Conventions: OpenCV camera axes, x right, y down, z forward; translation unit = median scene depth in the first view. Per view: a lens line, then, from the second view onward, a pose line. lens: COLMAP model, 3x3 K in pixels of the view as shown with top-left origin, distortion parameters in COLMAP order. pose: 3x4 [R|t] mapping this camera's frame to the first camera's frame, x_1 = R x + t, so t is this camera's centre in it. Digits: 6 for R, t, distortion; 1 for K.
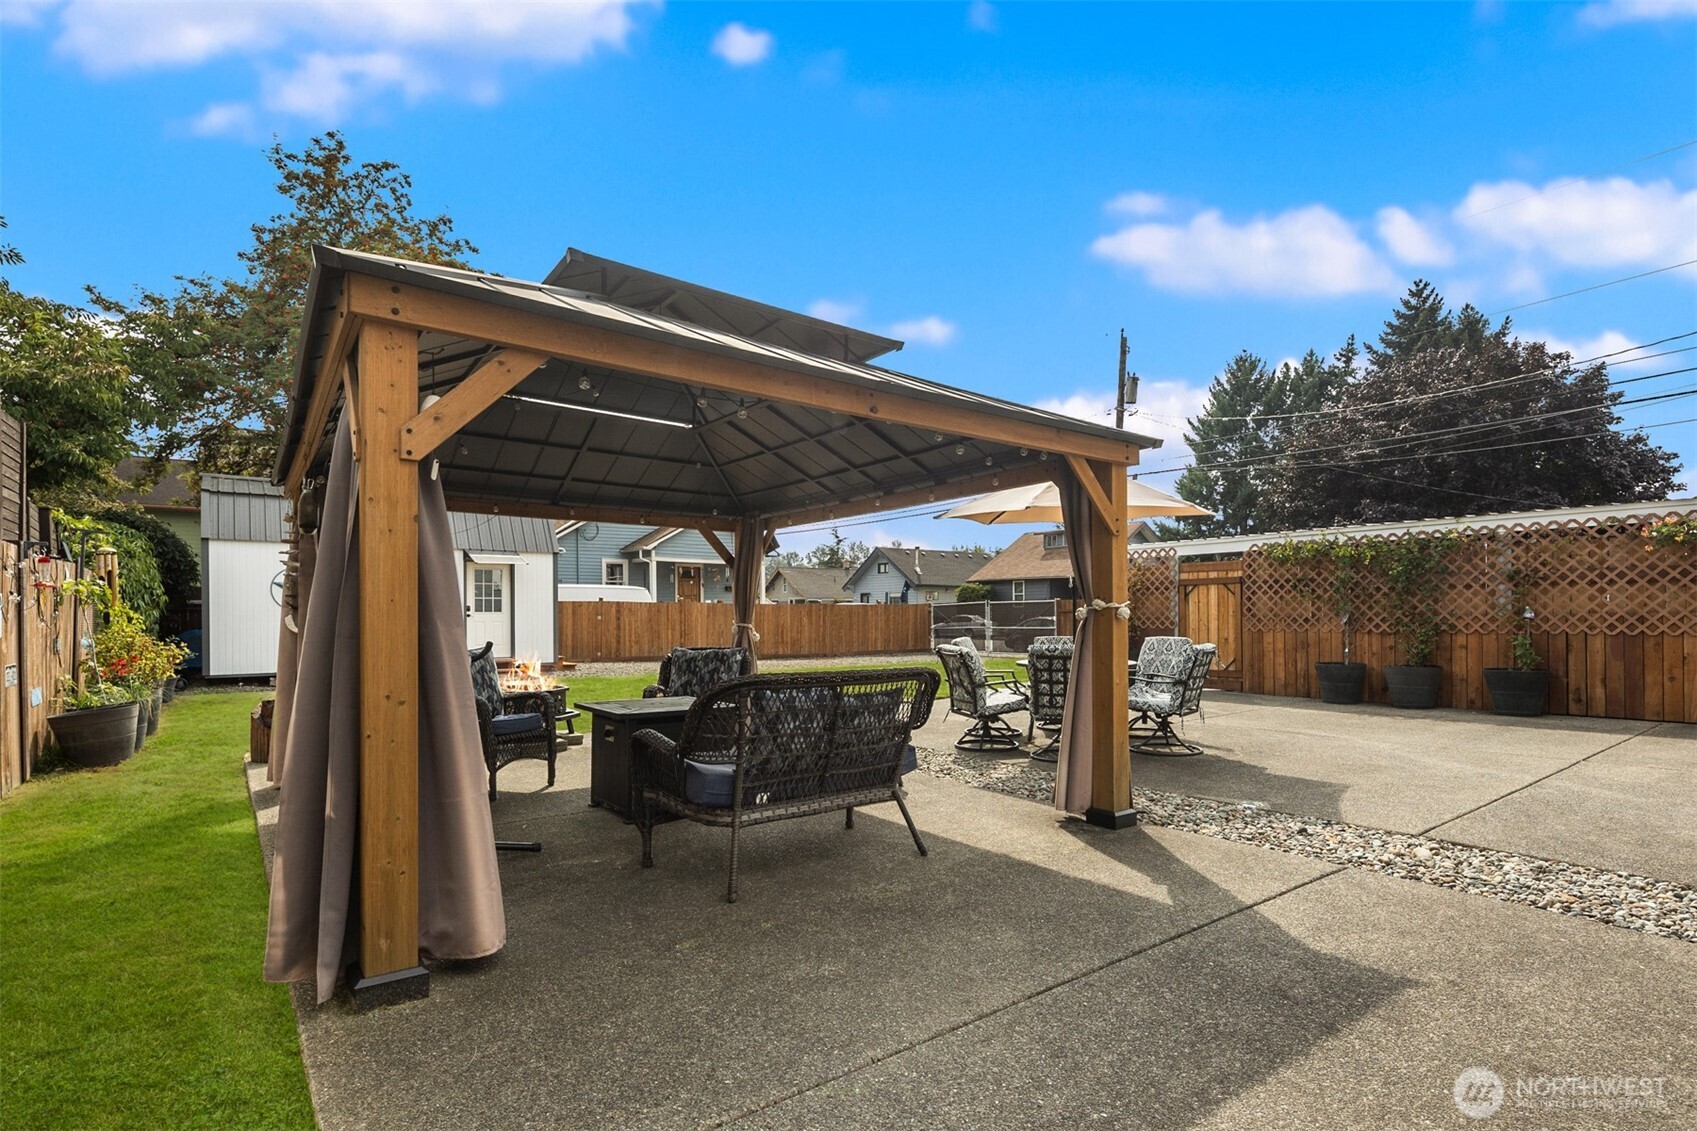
lens RADIAL K [[821.3, 0, 852.4], [0, 821.3, 610.9], [0, 0, 1]] dist [0.002733, 0.000239]
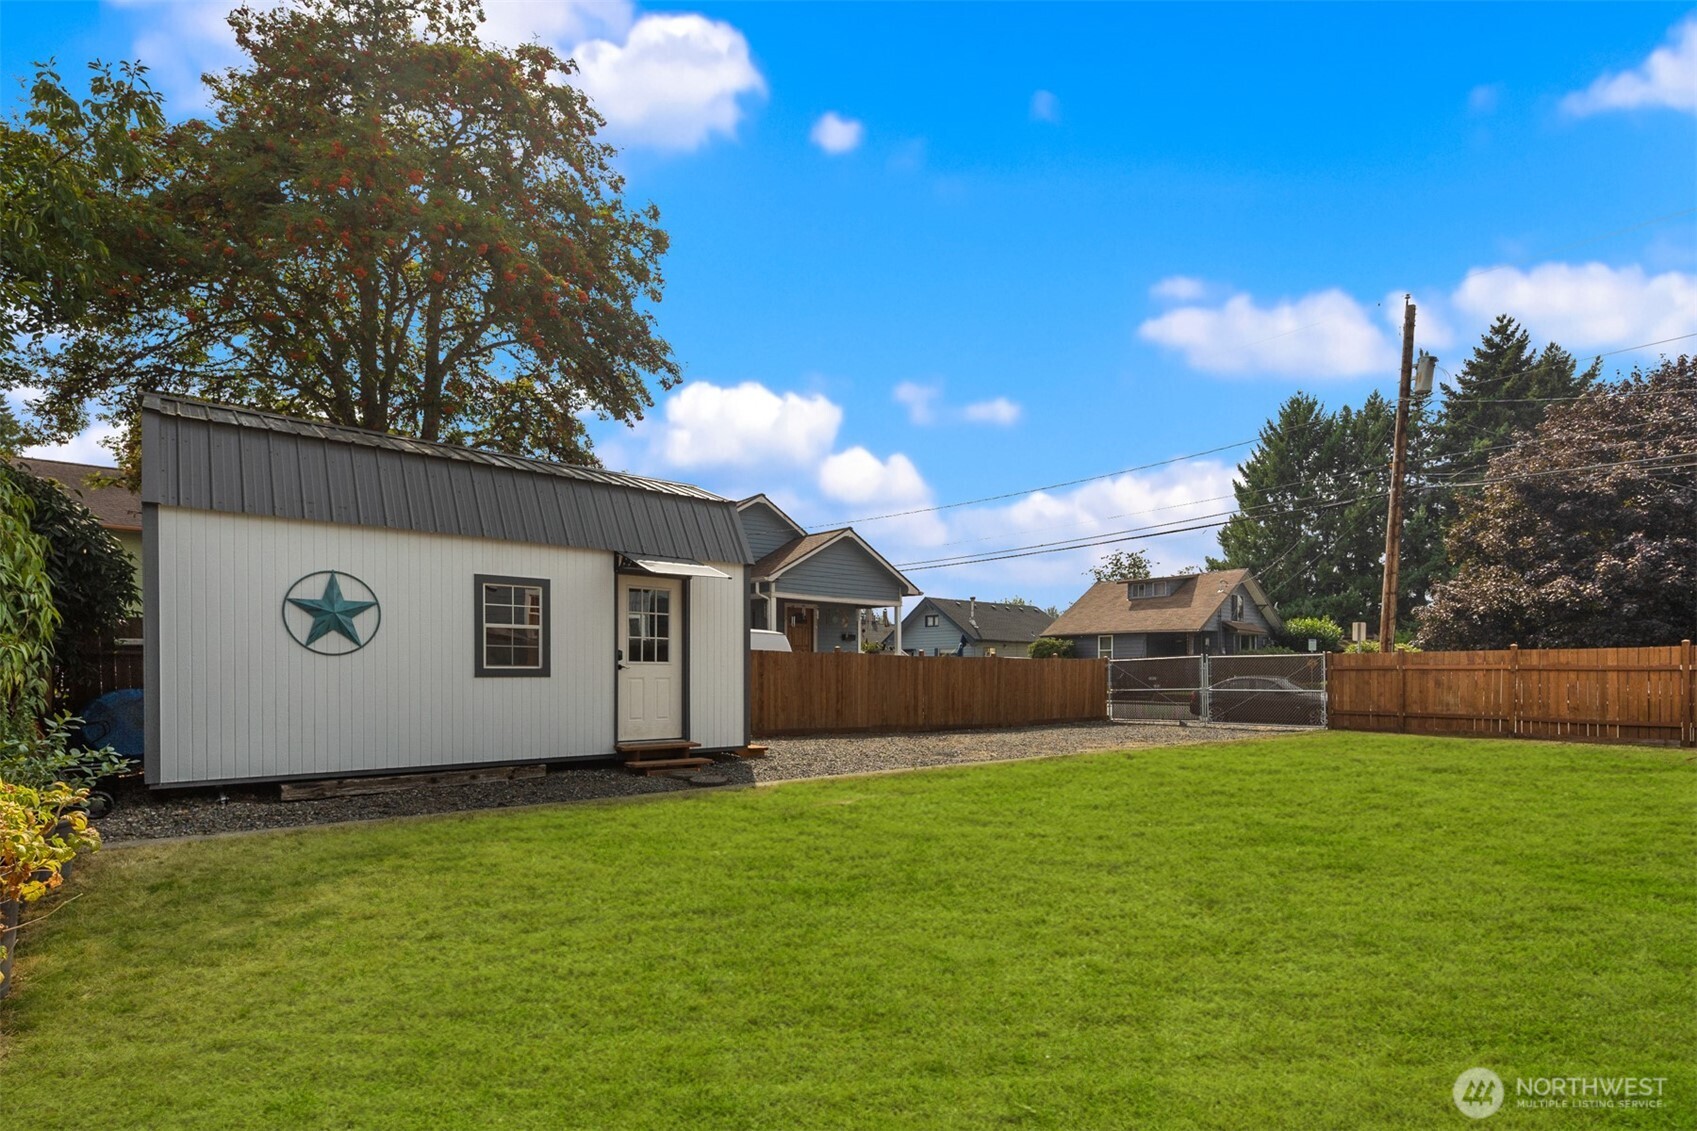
lens RADIAL K [[821.0, 0, 849.3], [0, 821.0, 673.8], [0, 0, 1]] dist [-0.002332, -0.000352]
pose [[0.998891, 0.005000, 0.046821, -0.097830], [-0.005183, 0.999979, 0.003787, 0.002113], [-0.046802, -0.004025, 0.998896, 0.122359]]
